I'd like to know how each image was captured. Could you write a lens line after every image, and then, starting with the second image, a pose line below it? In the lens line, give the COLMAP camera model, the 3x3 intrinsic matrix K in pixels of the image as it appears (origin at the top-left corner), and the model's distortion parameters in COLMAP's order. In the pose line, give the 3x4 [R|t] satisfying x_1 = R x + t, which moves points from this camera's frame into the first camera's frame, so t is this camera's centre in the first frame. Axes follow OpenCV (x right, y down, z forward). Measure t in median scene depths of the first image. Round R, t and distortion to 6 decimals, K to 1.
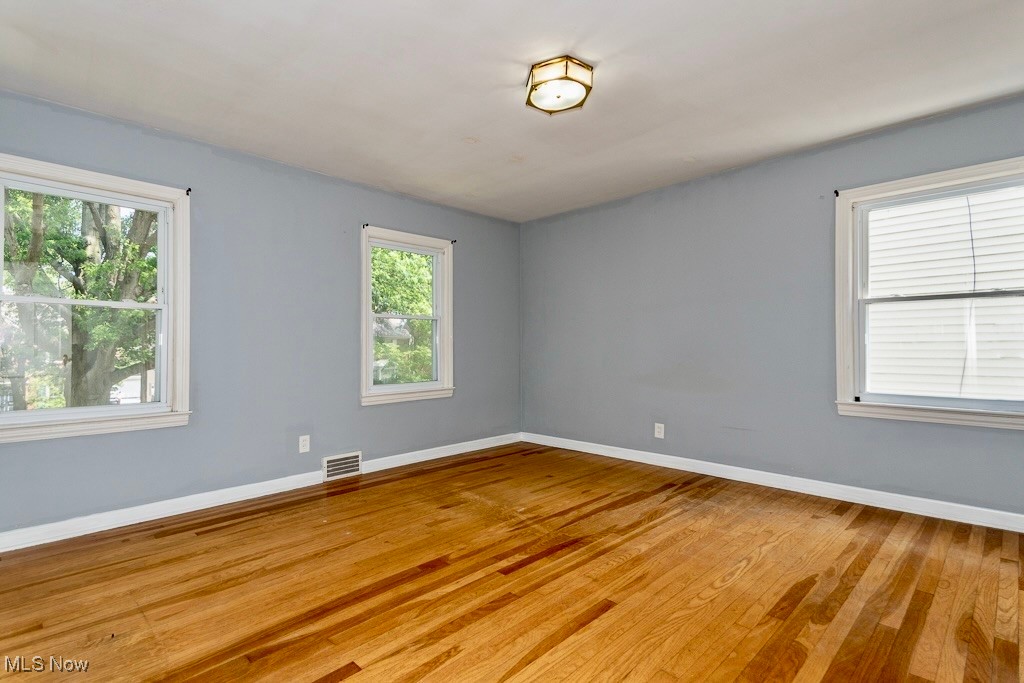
lens RADIAL K [[500.1, 0, 512.0], [0, 500.1, 341.5], [0, 0, 1]] dist [0.049930, -0.000128]
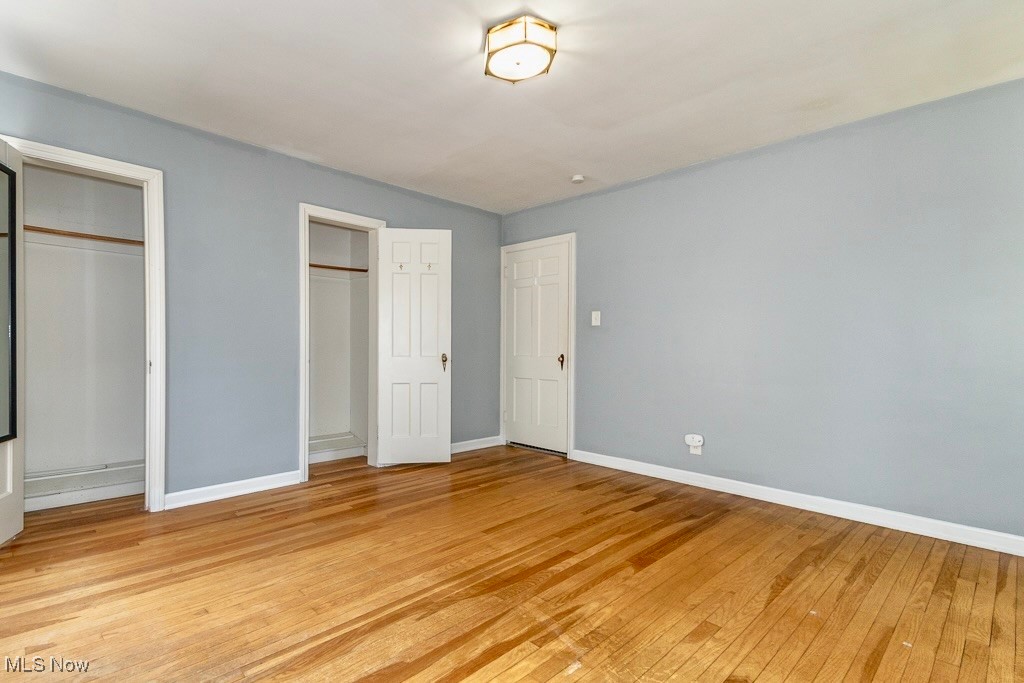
lens RADIAL K [[500.1, 0, 512.0], [0, 500.1, 341.5], [0, 0, 1]] dist [0.049930, -0.000128]
pose [[-0.999990, -0.002575, -0.003590, 0.103155], [-0.002488, 0.999706, -0.024116, 0.028015], [0.003651, -0.024107, -0.999703, 1.899889]]
